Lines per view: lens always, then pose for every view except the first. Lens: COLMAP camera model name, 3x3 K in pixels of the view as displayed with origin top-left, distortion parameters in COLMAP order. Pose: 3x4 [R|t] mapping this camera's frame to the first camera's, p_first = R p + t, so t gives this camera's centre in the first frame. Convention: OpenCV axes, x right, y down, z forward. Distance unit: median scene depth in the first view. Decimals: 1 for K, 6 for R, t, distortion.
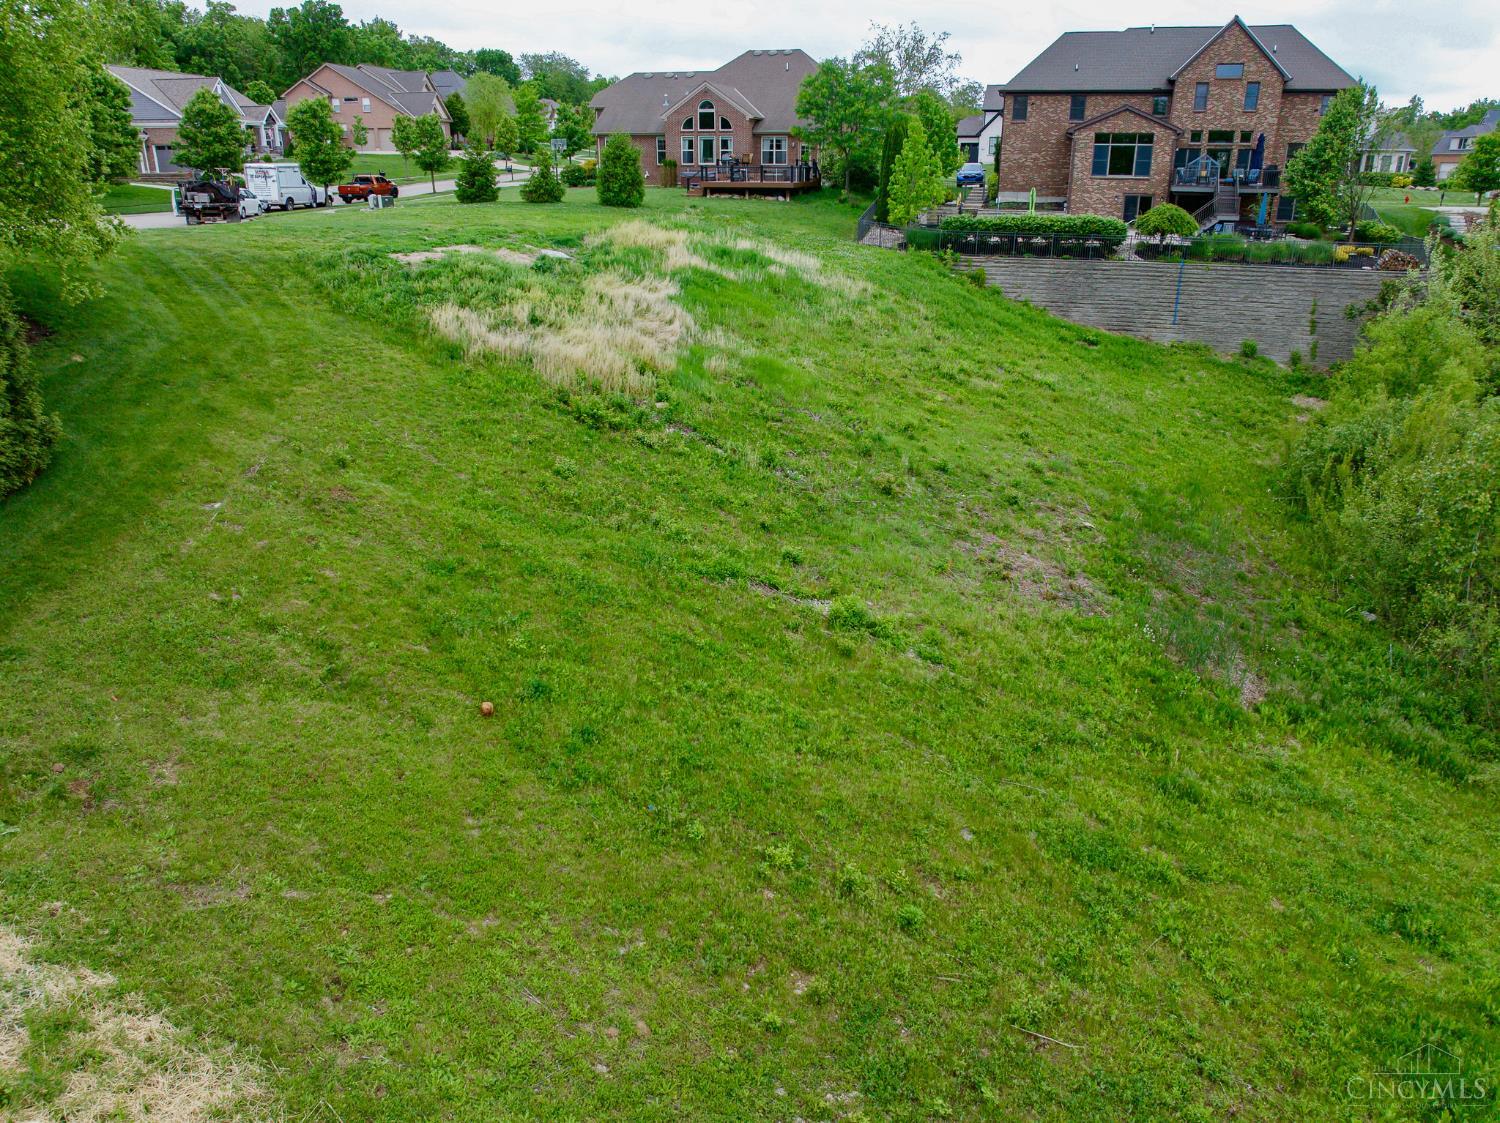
lens RADIAL K [[1054.4, 0, 752.9], [0, 1054.4, 551.0], [0, 0, 1]] dist [-0.040777, 0.005890]
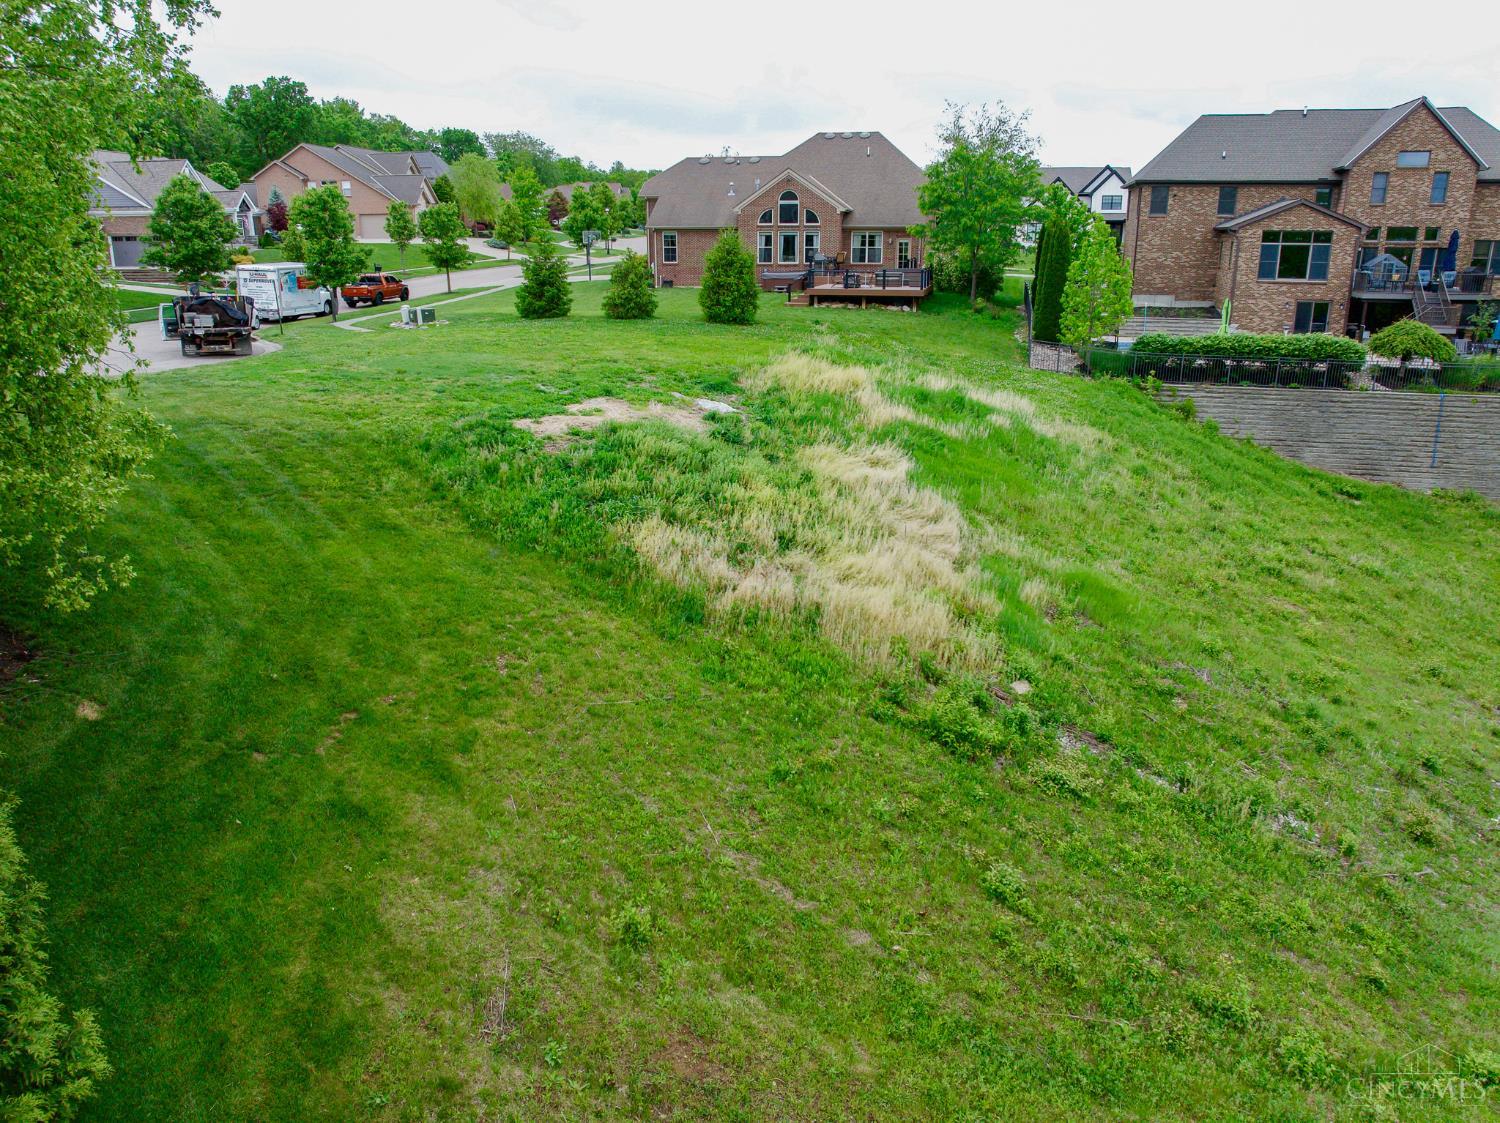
lens RADIAL K [[1054.4, 0, 752.9], [0, 1054.4, 551.0], [0, 0, 1]] dist [-0.040777, 0.005890]
pose [[0.998308, -0.019239, 0.054880, -0.141952], [0.022737, 0.997702, -0.063829, -0.092907], [-0.053525, 0.064969, 0.996451, 0.188251]]
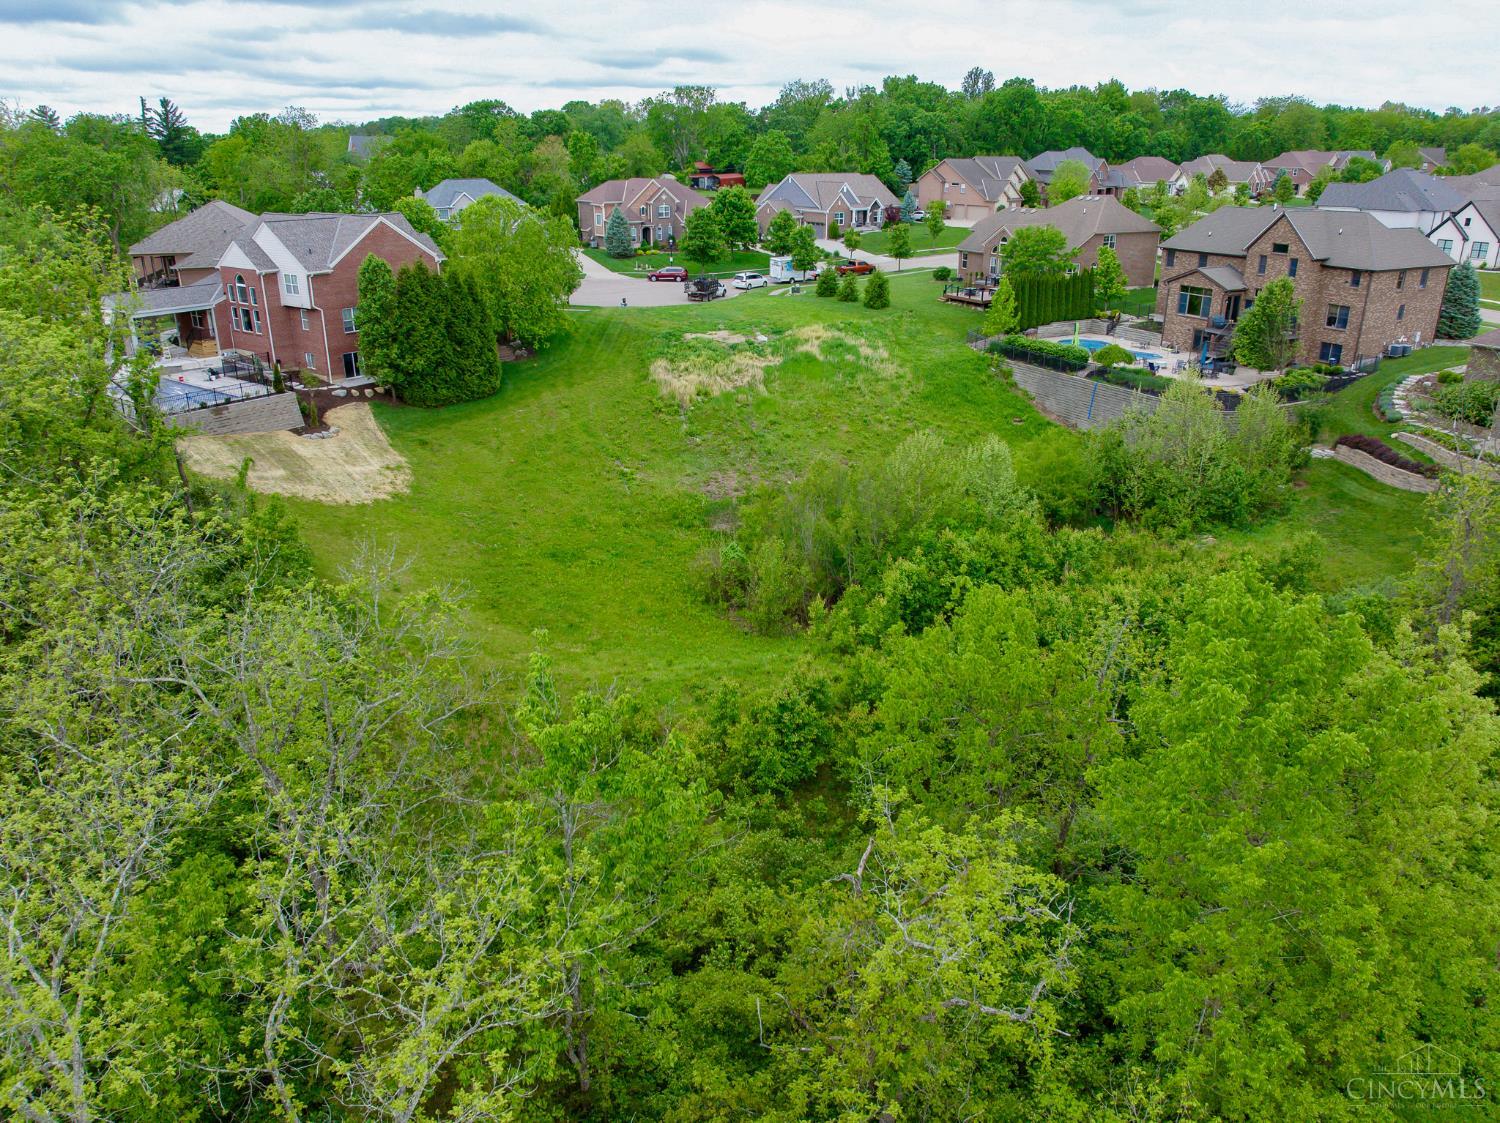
lens RADIAL K [[1054.4, 0, 752.9], [0, 1054.4, 551.0], [0, 0, 1]] dist [-0.040777, 0.005890]
pose [[0.709265, 0.251234, -0.658654, 0.955503], [-0.240844, 0.964476, 0.108535, -0.058427], [0.662524, 0.081653, 0.744577, -0.442823]]
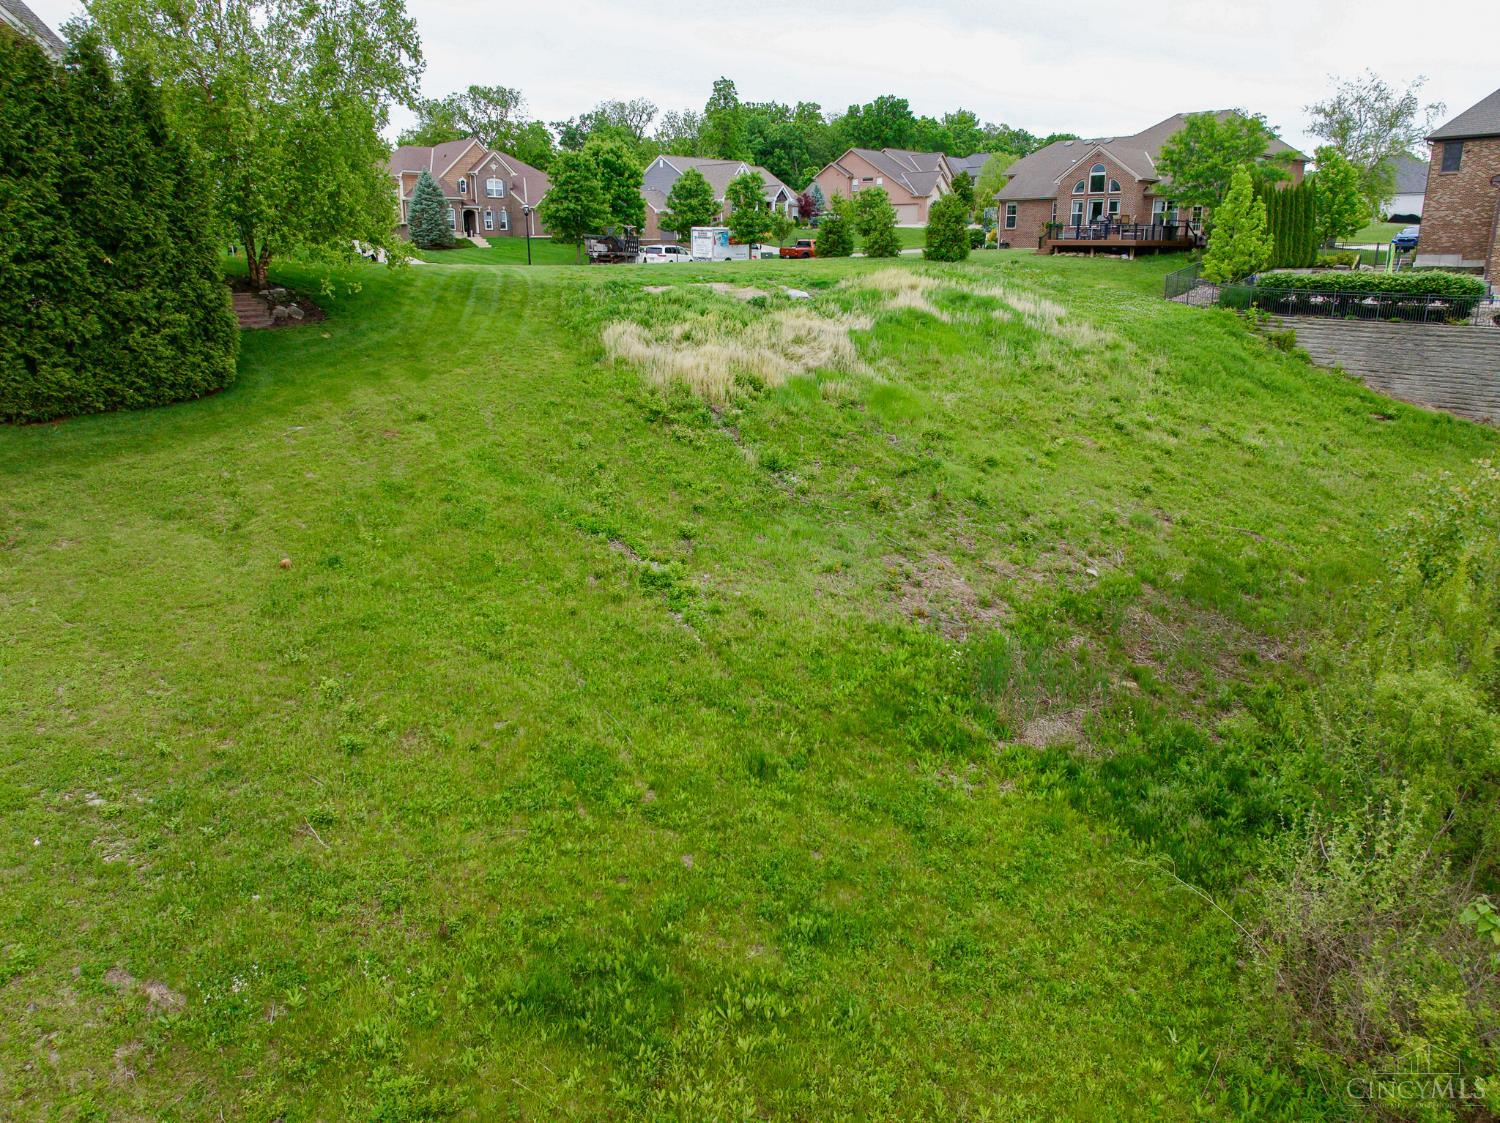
lens RADIAL K [[1053.1, 0, 750.0], [0, 1053.1, 561.5], [0, 0, 1]] dist [-0.061850, 0.027673]
pose [[0.847258, 0.146145, -0.510681, 0.261617], [-0.178697, 0.983791, -0.014934, 0.015842], [0.500221, 0.103910, 0.859641, 0.032779]]
